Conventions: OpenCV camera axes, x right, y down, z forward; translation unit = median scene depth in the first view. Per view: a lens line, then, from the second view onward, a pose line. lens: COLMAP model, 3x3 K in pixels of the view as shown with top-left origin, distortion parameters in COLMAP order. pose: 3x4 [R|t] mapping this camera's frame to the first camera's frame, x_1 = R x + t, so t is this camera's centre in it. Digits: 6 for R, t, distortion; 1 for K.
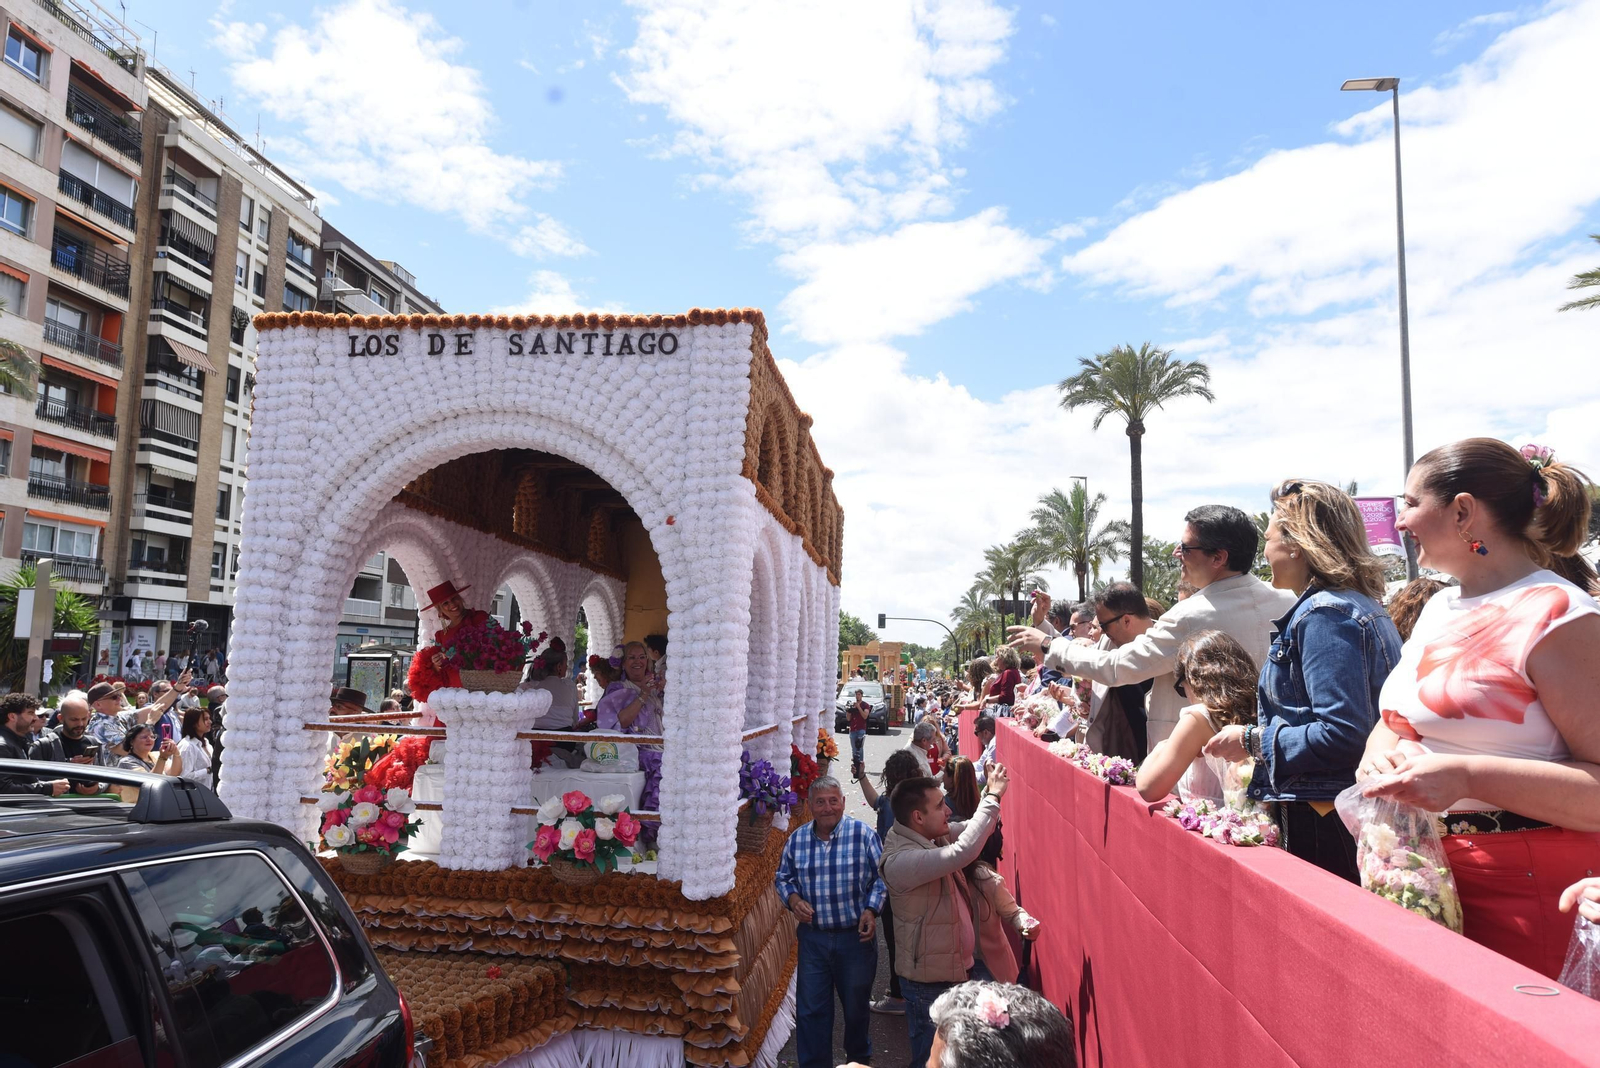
lens RADIAL K [[1045.5, 0, 789.2], [0, 1045.5, 542.8], [0, 0, 1]] dist [0.002901, -0.000995]
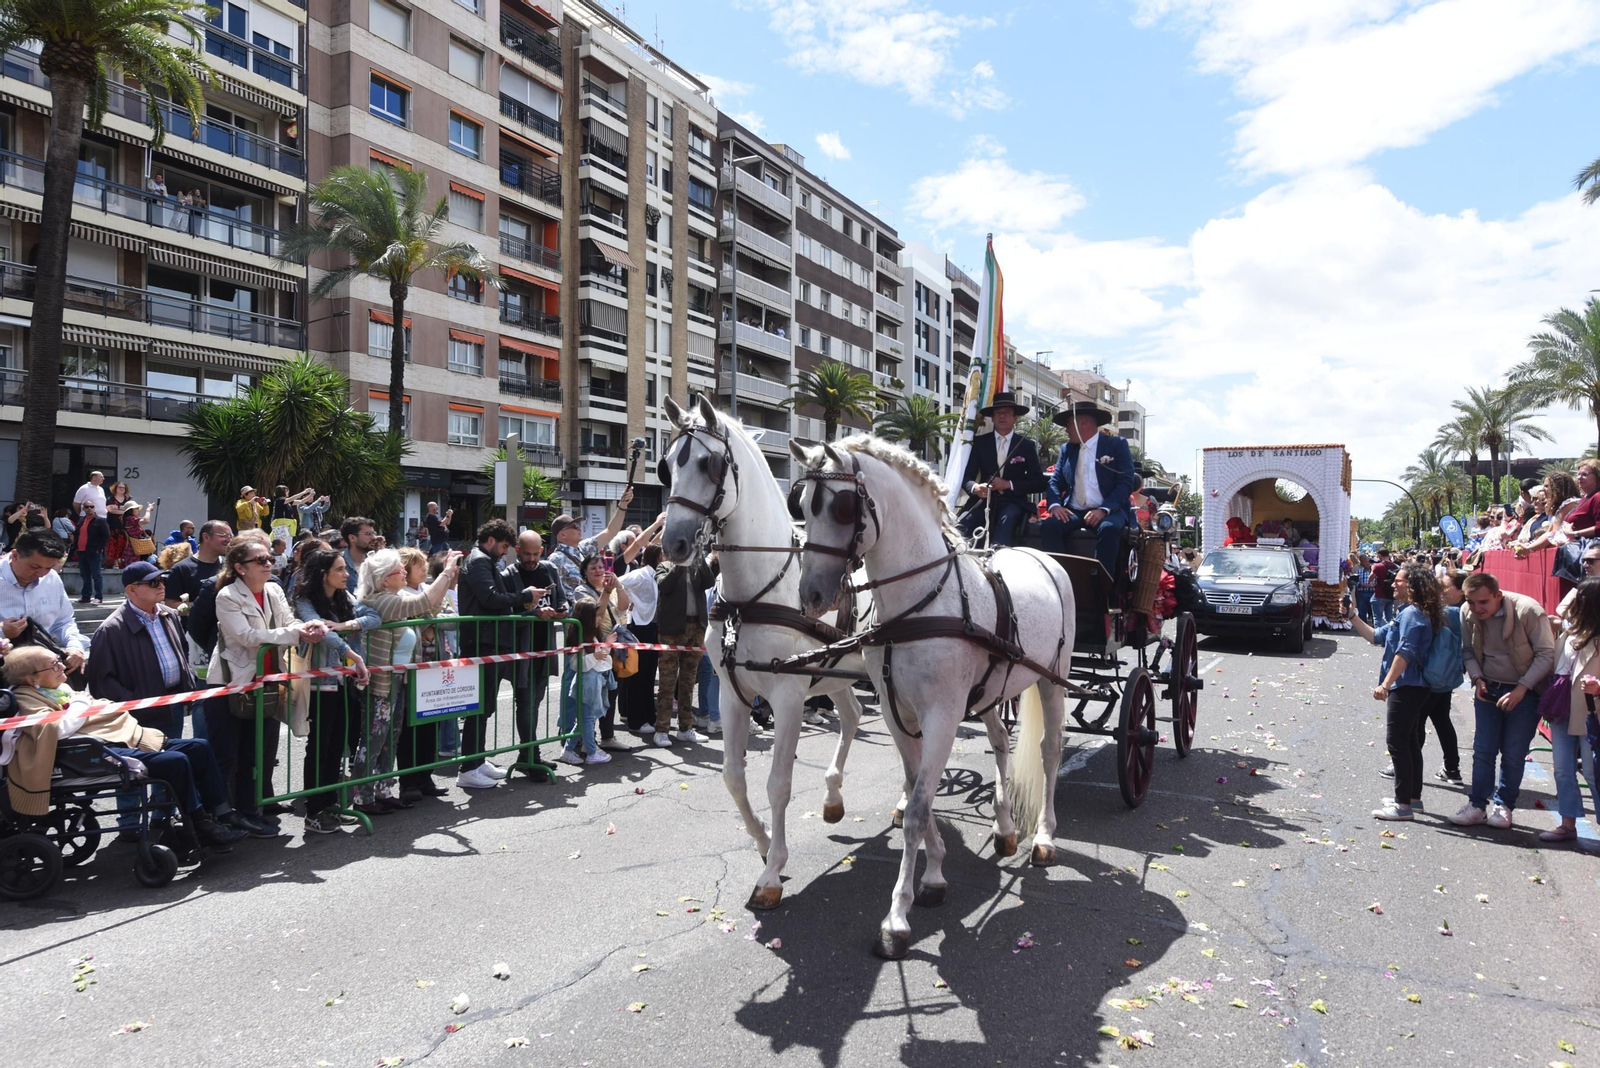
lens RADIAL K [[1045.5, 0, 796.4], [0, 1045.5, 540.2], [0, 0, 1]] dist [0.002901, -0.000995]
pose [[0.934606, -0.012430, -0.355467, -0.016634], [0.052518, 0.993258, 0.103350, 0.011904], [0.351786, -0.115260, 0.928957, 0.028534]]
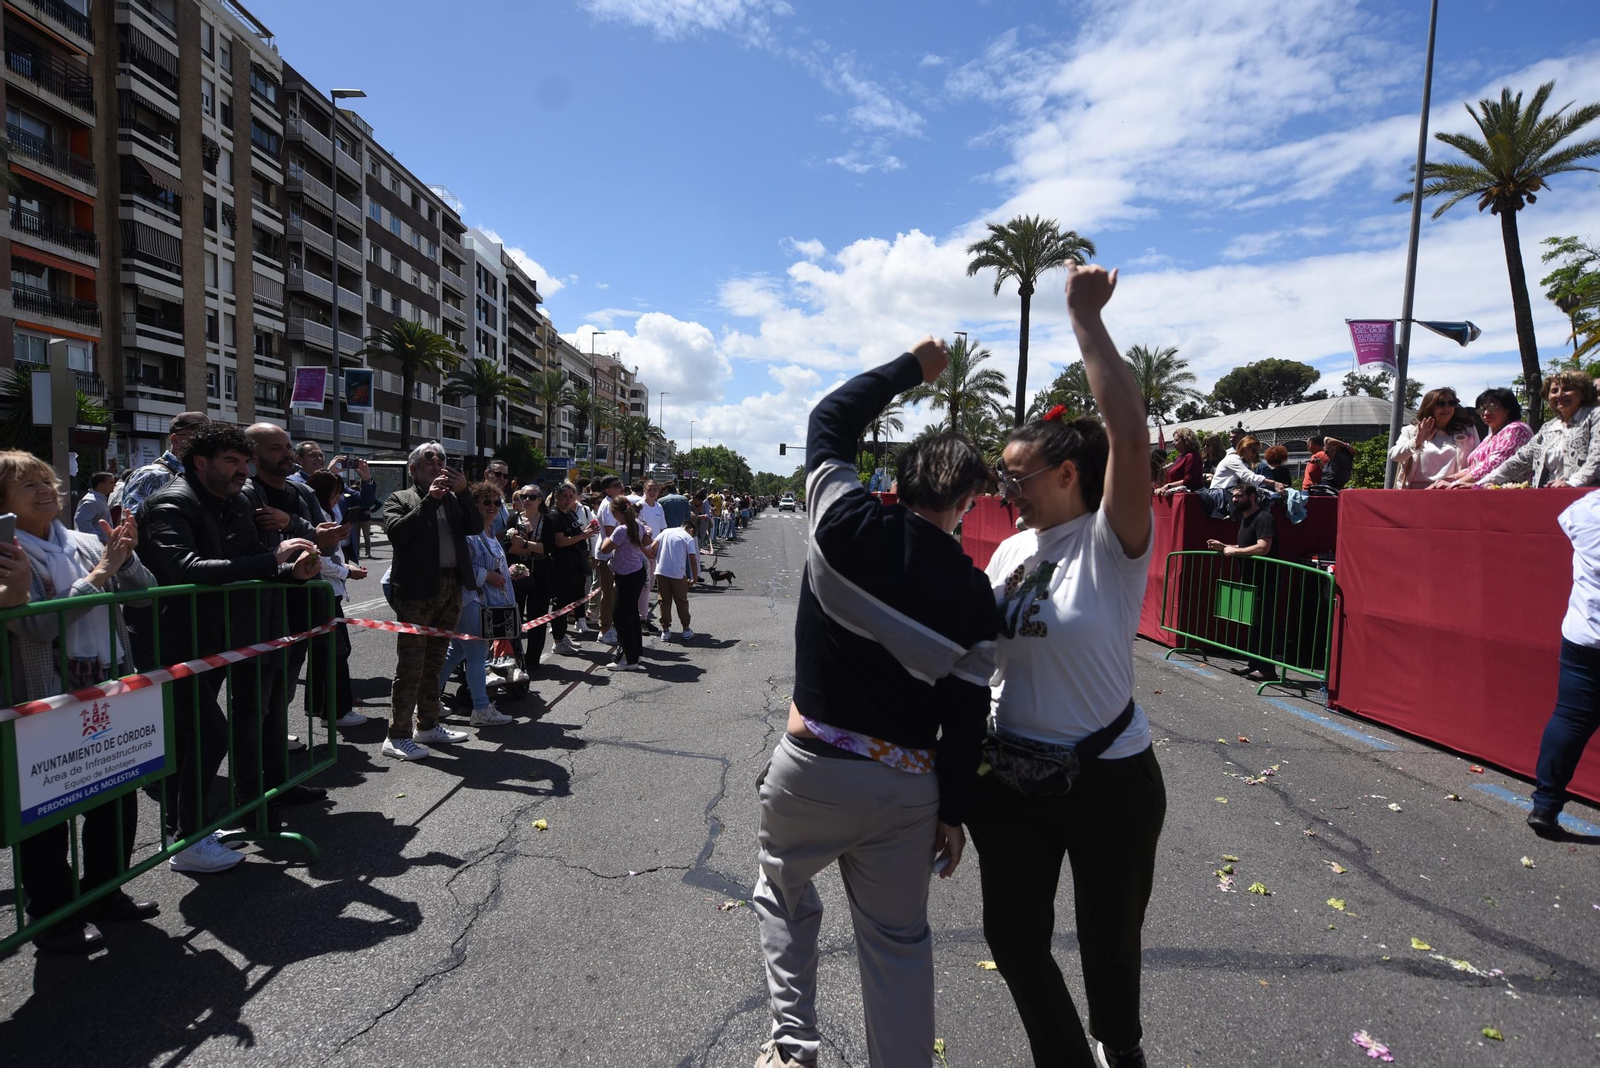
lens RADIAL K [[780.0, 0, 784.8], [0, 780.0, 544.0], [0, 0, 1]] dist [-0.005294, -0.002939]
pose [[0.988834, -0.001347, 0.149012, -0.075648], [-0.026322, 0.982658, 0.183550, 0.021039], [-0.146675, -0.185423, 0.971651, 0.089178]]
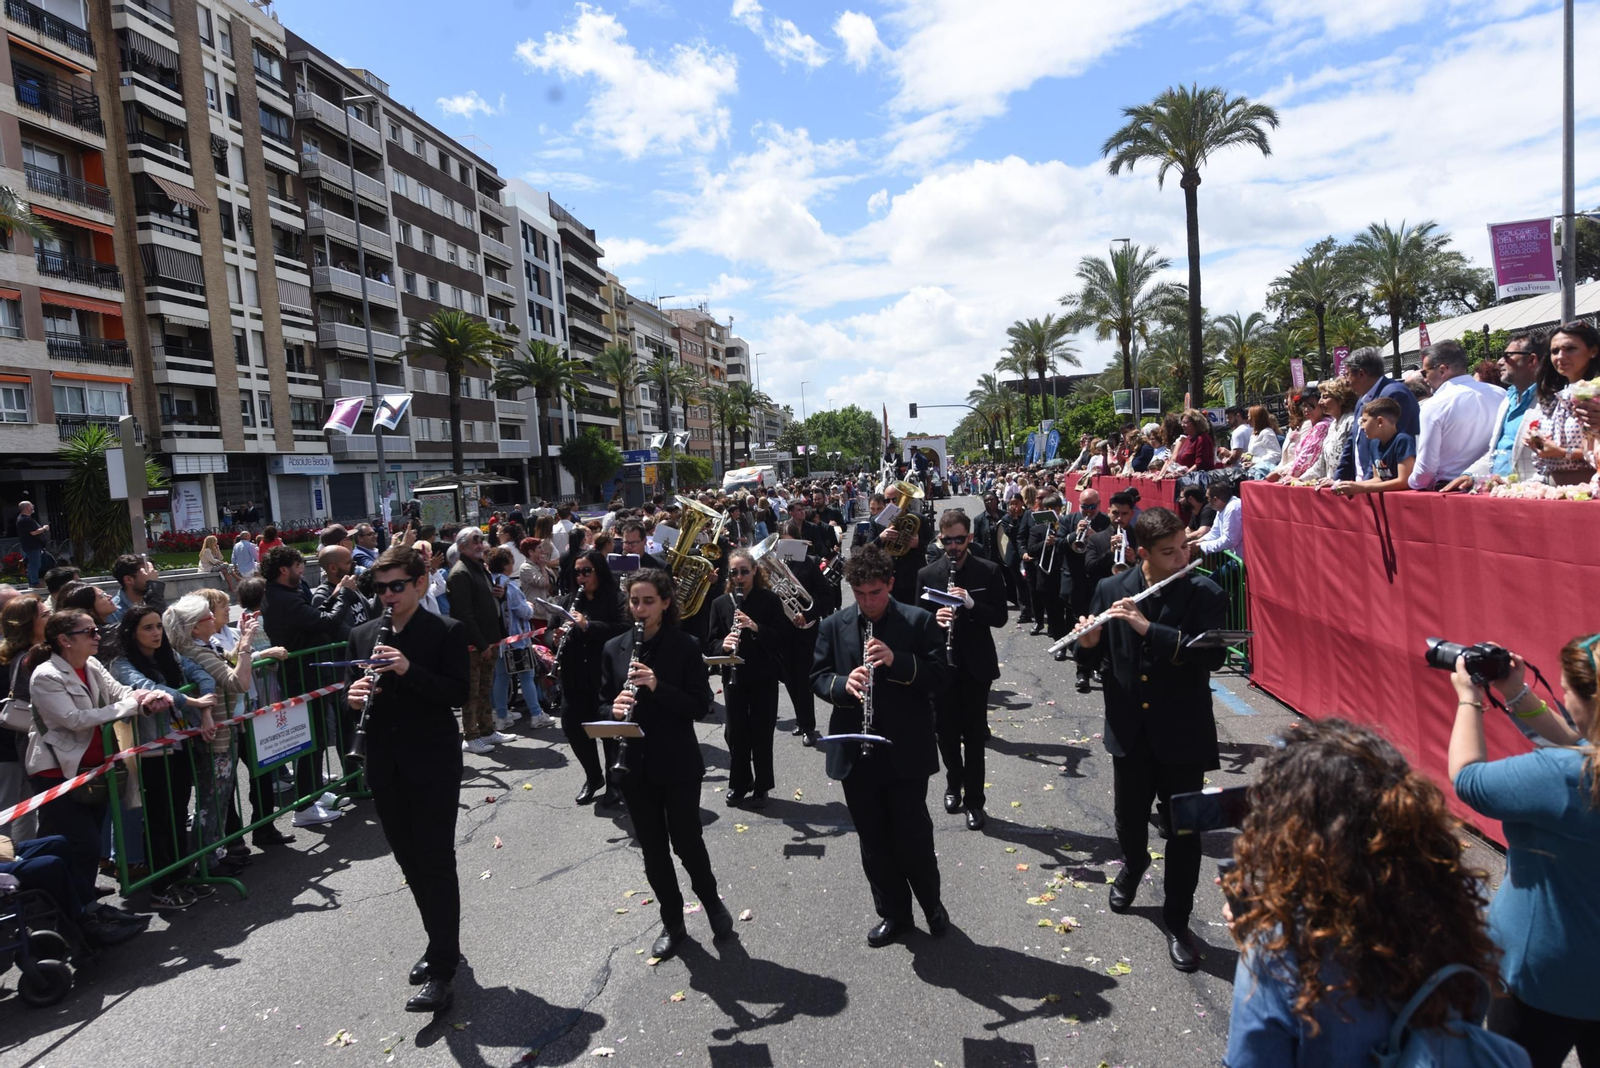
lens RADIAL K [[1045.5, 0, 788.1], [0, 1045.5, 541.2], [0, 0, 1]] dist [0.002901, -0.000995]
pose [[0.996043, -0.088185, -0.011070, -0.043475], [0.088696, 0.978319, 0.187150, 0.000460], [-0.005674, -0.187391, 0.982269, 0.013017]]
